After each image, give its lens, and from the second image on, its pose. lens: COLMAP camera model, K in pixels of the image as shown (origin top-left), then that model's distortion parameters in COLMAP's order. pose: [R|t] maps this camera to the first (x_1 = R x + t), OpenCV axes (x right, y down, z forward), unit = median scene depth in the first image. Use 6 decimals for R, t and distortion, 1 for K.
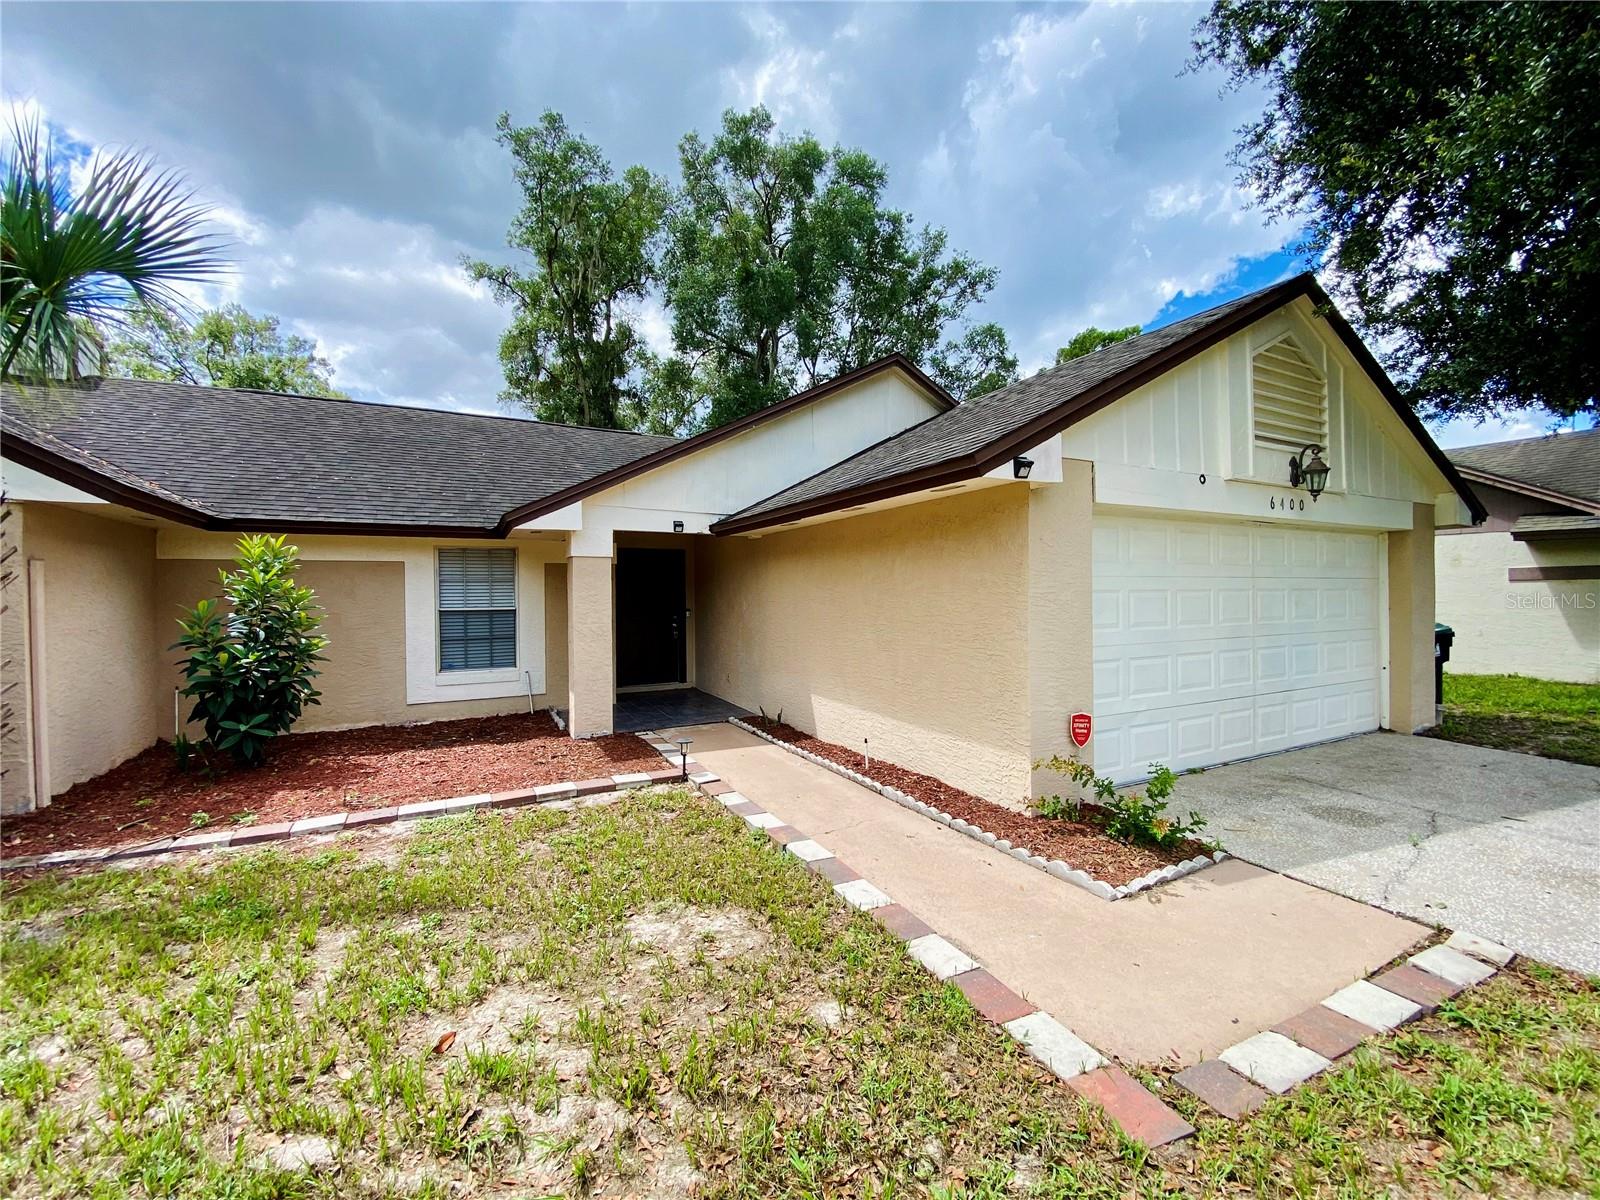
lens RADIAL K [[652.5, 0, 800.0], [0, 652.5, 600.0], [0, 0, 1]] dist [-0.004674, -0.000495]
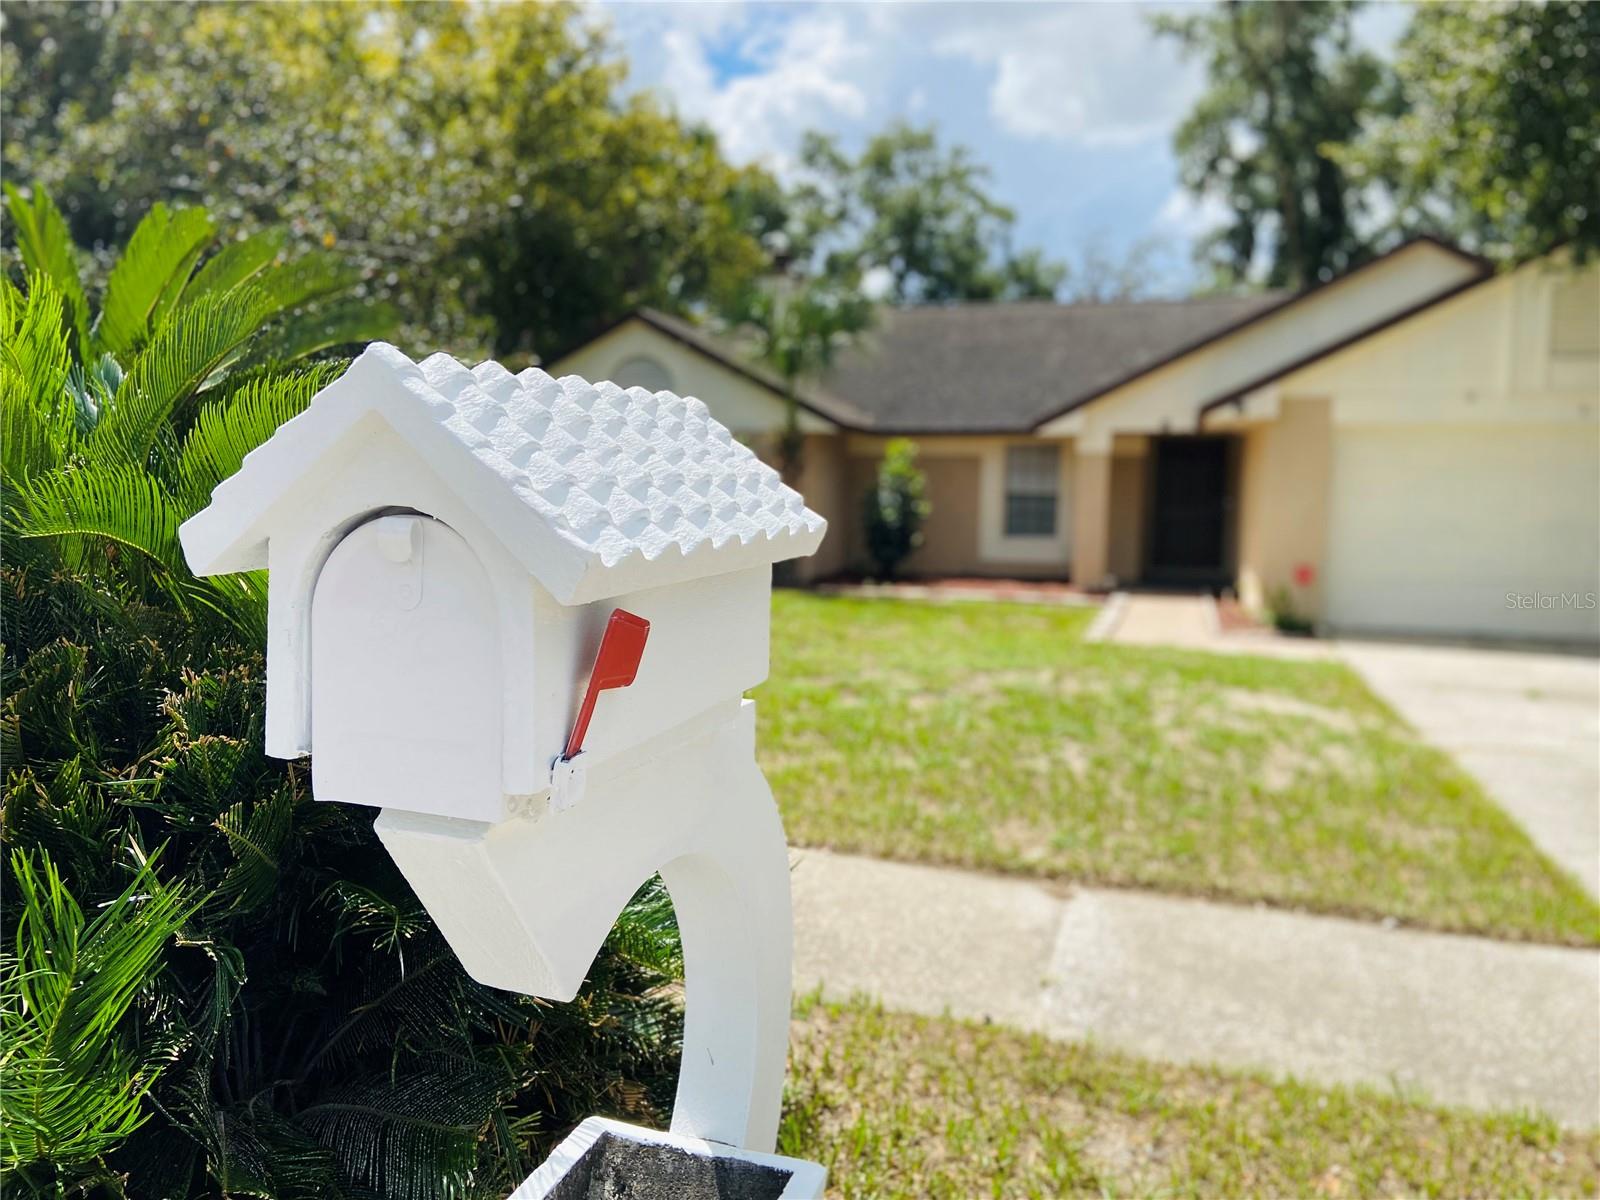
lens RADIAL K [[1221.8, 0, 799.5], [0, 1221.8, 592.7], [0, 0, 1]] dist [0.112466, -0.145750]
pose [[0.705649, 0.080315, -0.703995, 0.894261], [-0.023026, 0.995630, 0.090505, 0.005131], [0.708188, -0.047655, 0.704414, -1.013704]]
